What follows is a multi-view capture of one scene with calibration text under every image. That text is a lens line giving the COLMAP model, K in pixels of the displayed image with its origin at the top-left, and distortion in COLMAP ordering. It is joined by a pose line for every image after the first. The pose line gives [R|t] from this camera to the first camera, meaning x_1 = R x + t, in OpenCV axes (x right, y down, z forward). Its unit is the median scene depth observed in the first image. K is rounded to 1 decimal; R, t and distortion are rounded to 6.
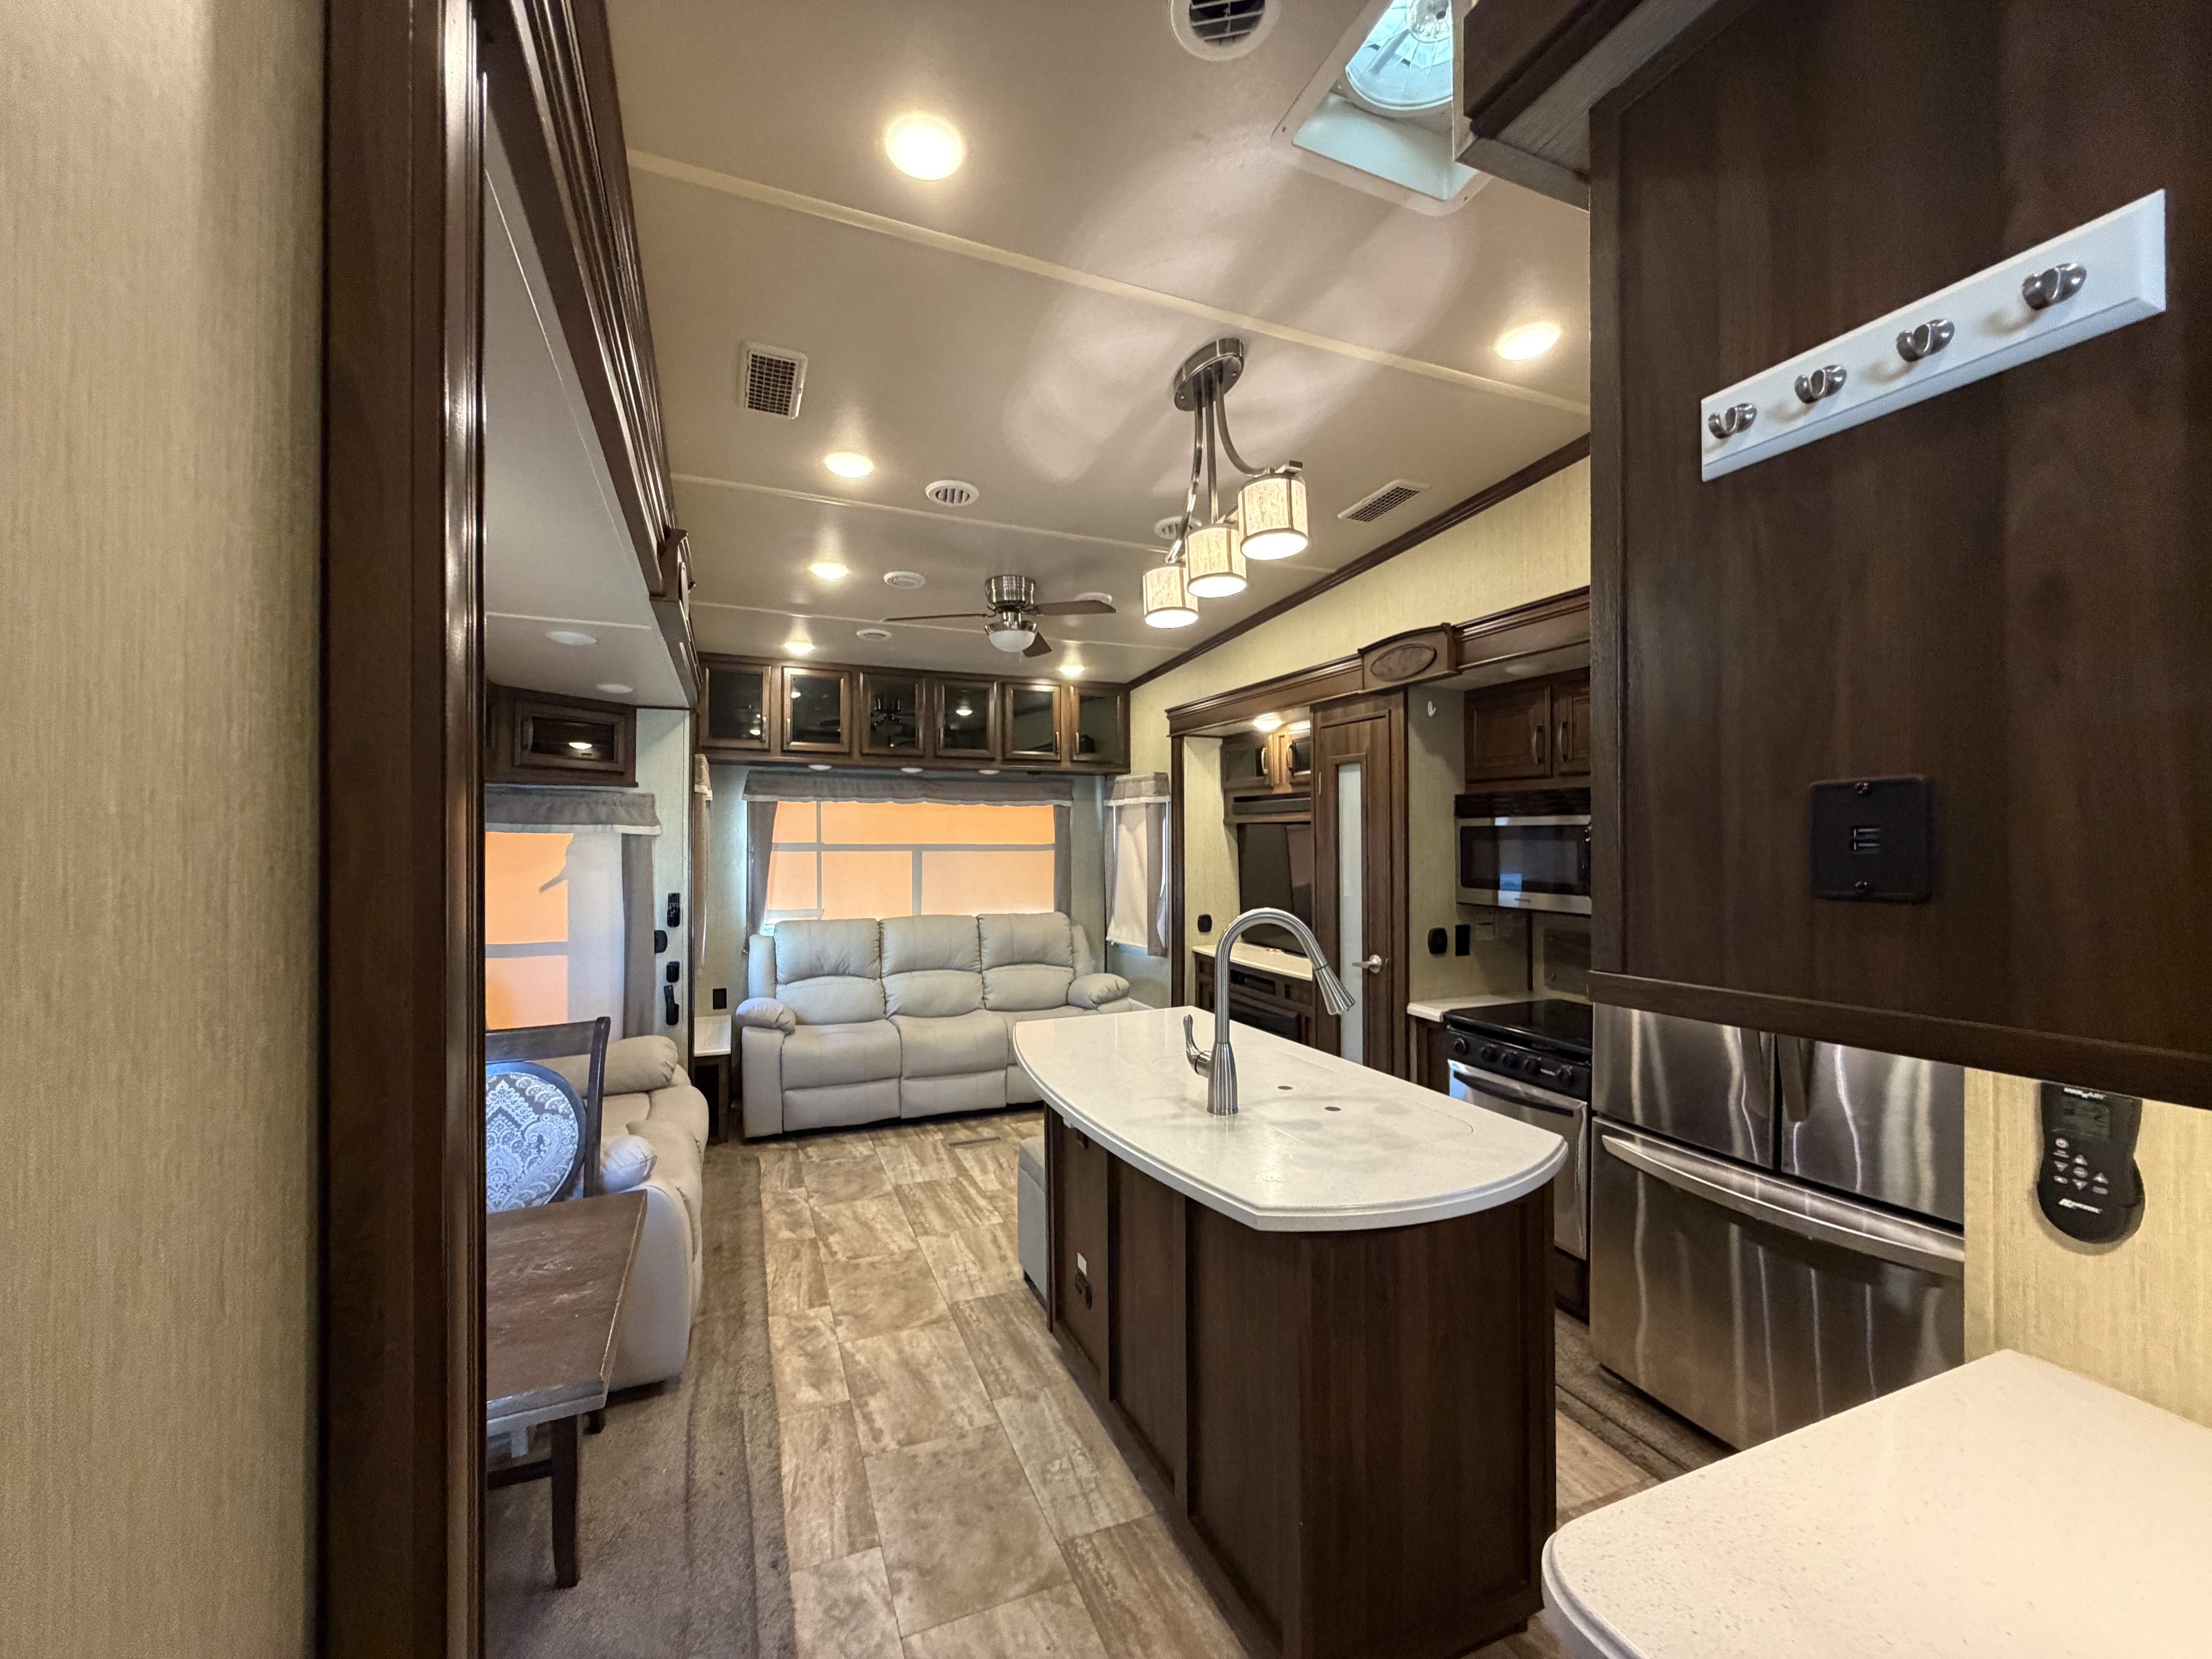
lens RADIAL K [[878.5, 0, 1096.8], [0, 878.5, 835.7], [0, 0, 1]] dist [-0.000390, 0.000369]
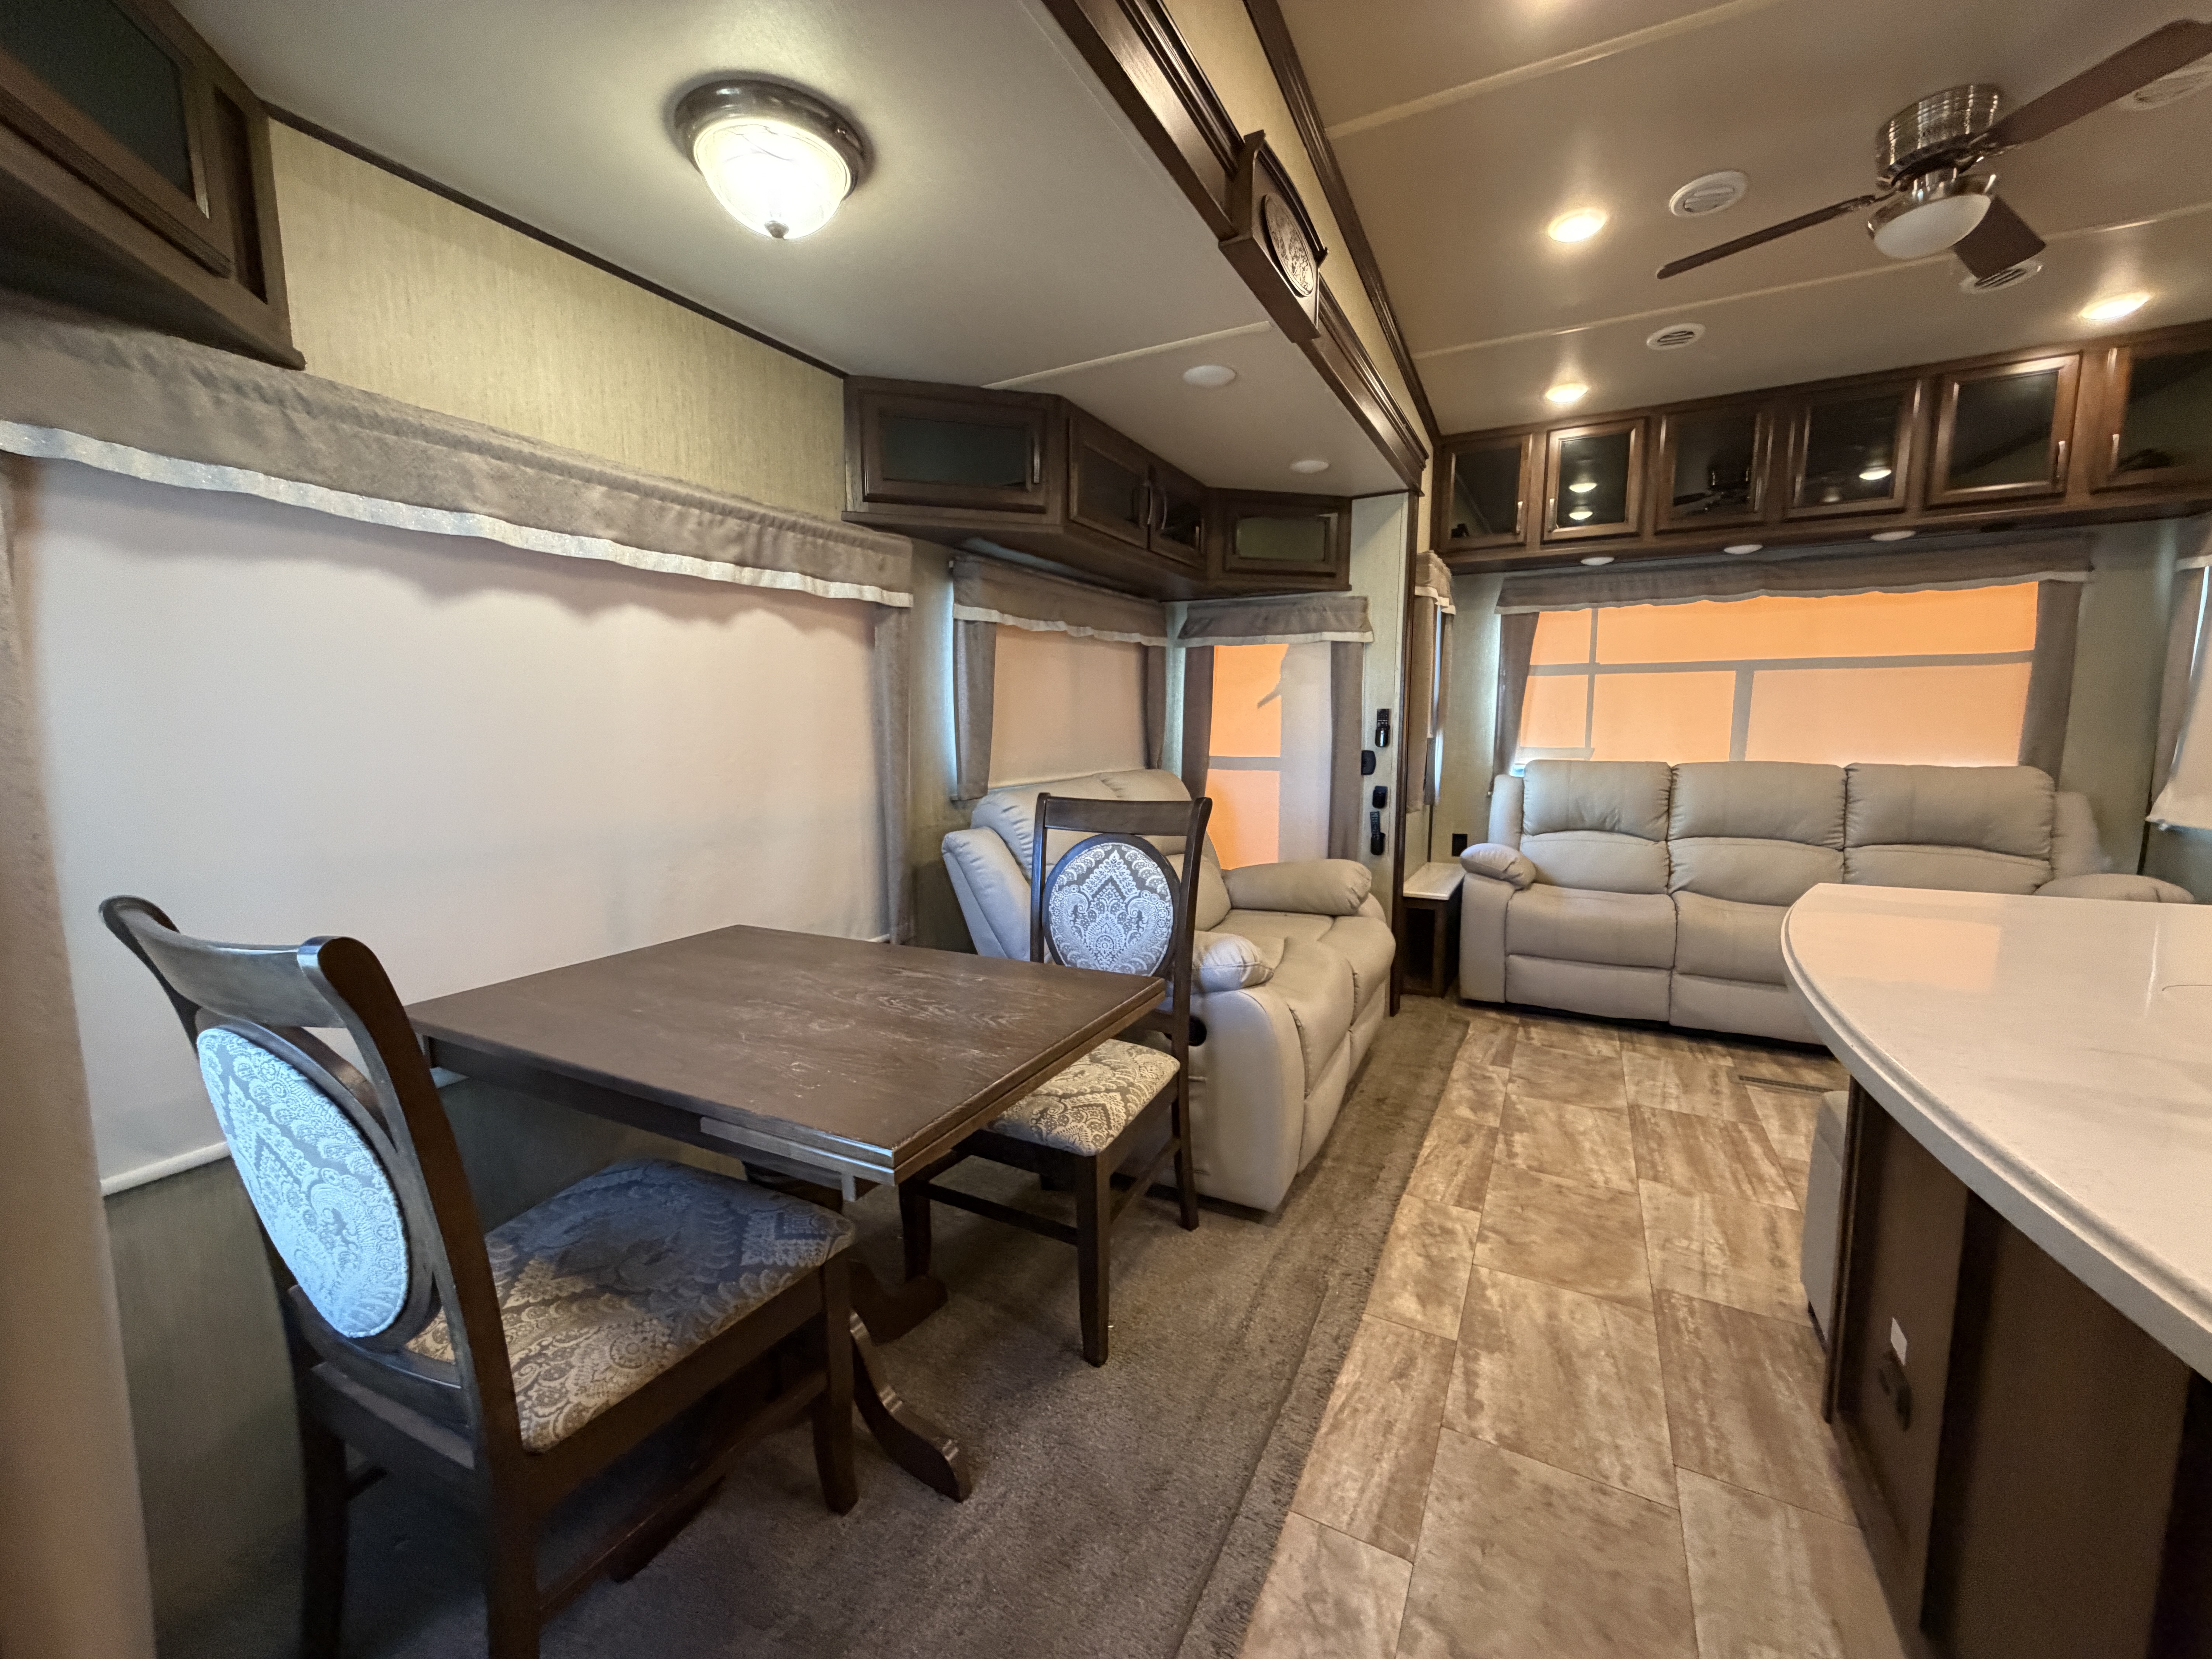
lens RADIAL K [[878.5, 0, 1096.8], [0, 878.5, 835.7], [0, 0, 1]] dist [-0.000390, 0.000369]
pose [[0.627937, 0.094866, -0.772461, 0.035960], [0.009022, 0.991589, 0.129112, 0.076074], [0.778212, -0.088043, 0.621799, 0.211120]]
